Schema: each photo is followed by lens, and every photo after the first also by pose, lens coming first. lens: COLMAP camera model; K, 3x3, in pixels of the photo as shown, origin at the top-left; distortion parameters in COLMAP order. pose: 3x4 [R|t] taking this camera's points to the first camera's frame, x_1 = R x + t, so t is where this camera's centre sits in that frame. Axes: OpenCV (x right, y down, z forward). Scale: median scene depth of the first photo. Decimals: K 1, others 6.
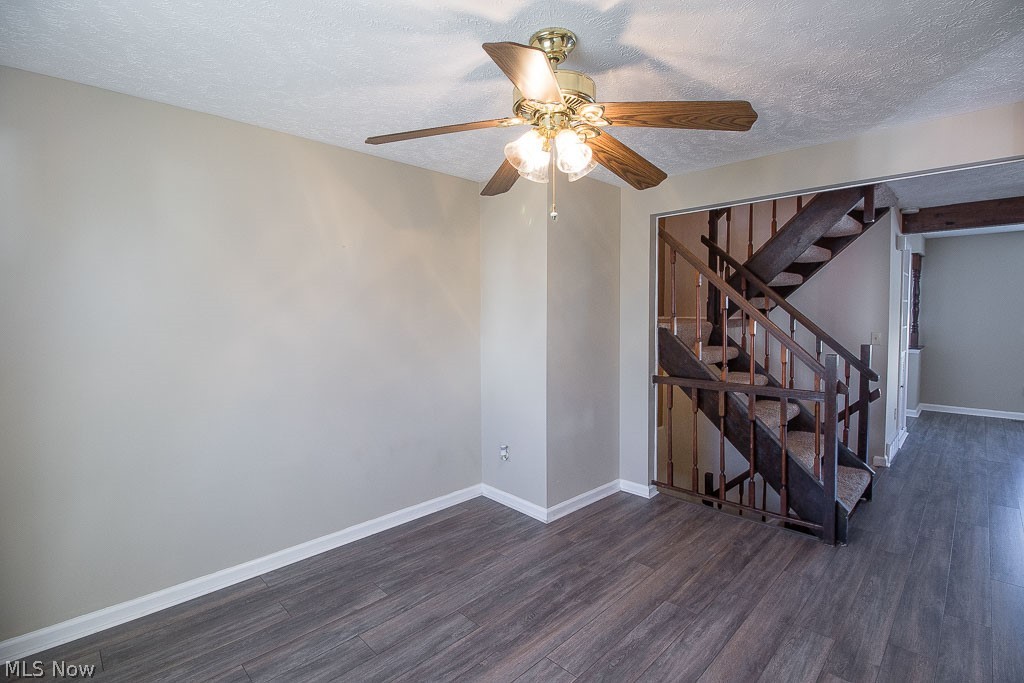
lens RADIAL K [[470.5, 0, 515.2], [0, 470.5, 336.9], [0, 0, 1]] dist [-0.009959, -0.009233]
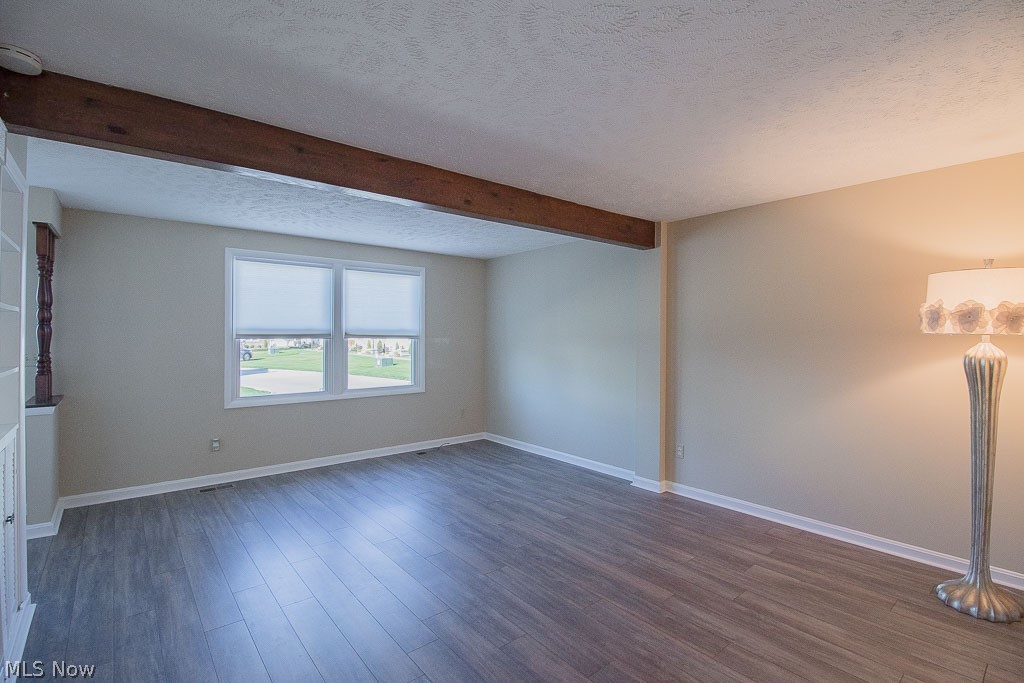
lens RADIAL K [[470.5, 0, 514.4], [0, 470.5, 336.2], [0, 0, 1]] dist [-0.009959, -0.009233]
pose [[0.076790, 0.010139, 0.996996, 0.381090], [0.041260, 0.999059, -0.013338, -0.023612], [-0.996193, 0.042160, 0.076299, 0.428239]]
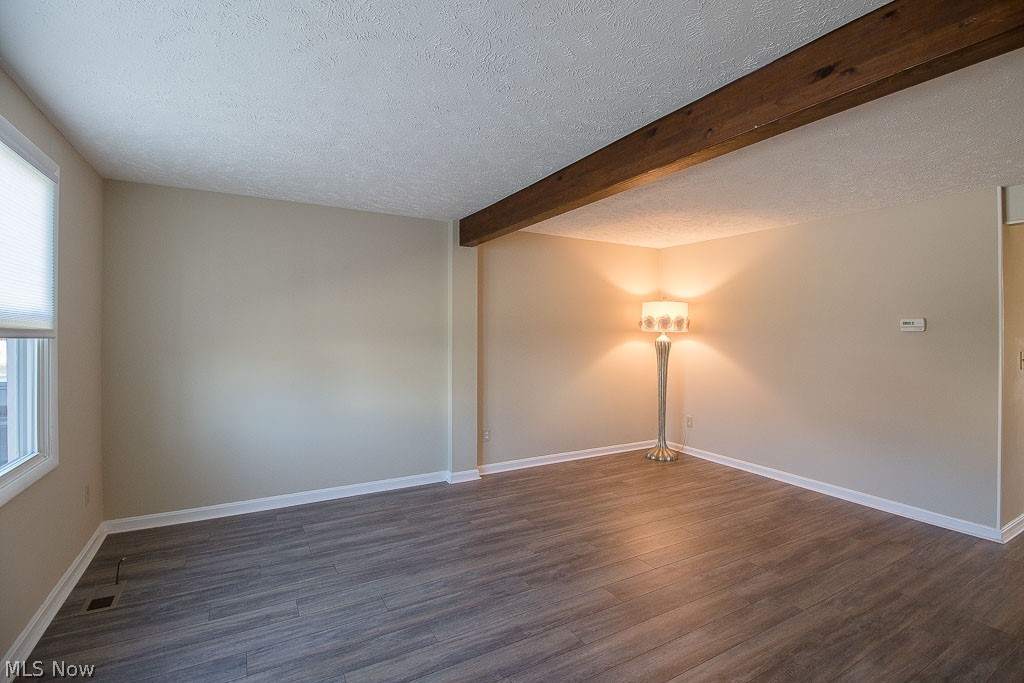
lens RADIAL K [[470.5, 0, 511.2], [0, 470.5, 335.8], [0, 0, 1]] dist [-0.009959, -0.009233]
pose [[-0.966084, 0.007368, 0.258123, 0.823786], [0.020647, 0.998597, 0.048771, -0.050783], [-0.257402, 0.052447, -0.964880, 0.935868]]
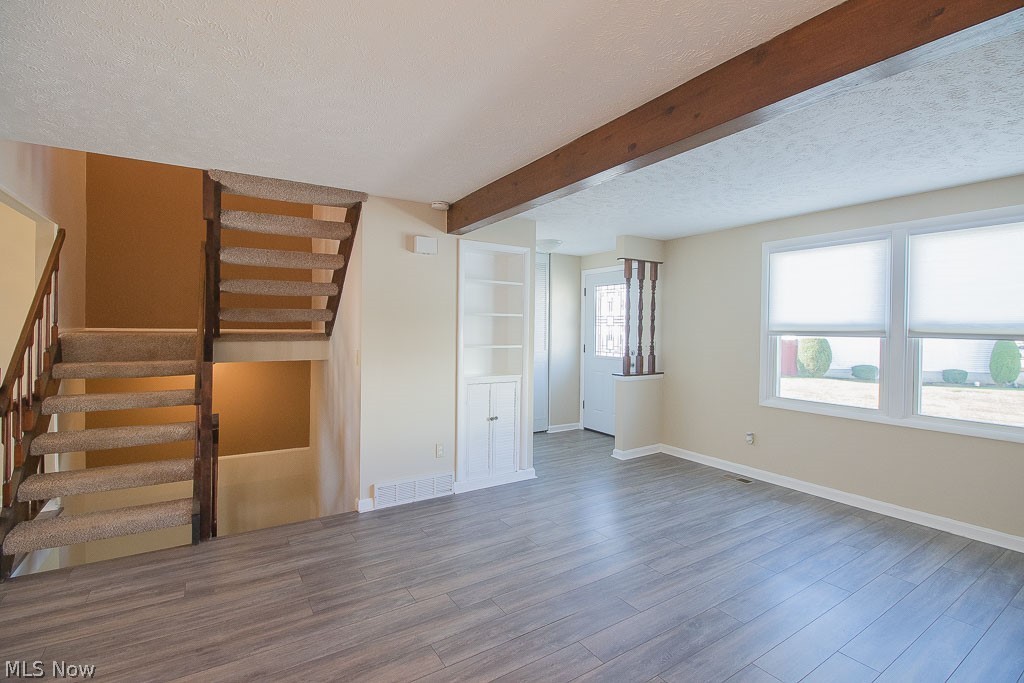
lens RADIAL K [[470.5, 0, 519.5], [0, 470.5, 332.8], [0, 0, 1]] dist [-0.009959, -0.009233]
pose [[0.980878, 0.025901, -0.192892, 0.825350], [-0.032764, 0.998935, -0.032473, -0.015644], [0.191846, 0.038172, 0.980682, 0.162177]]
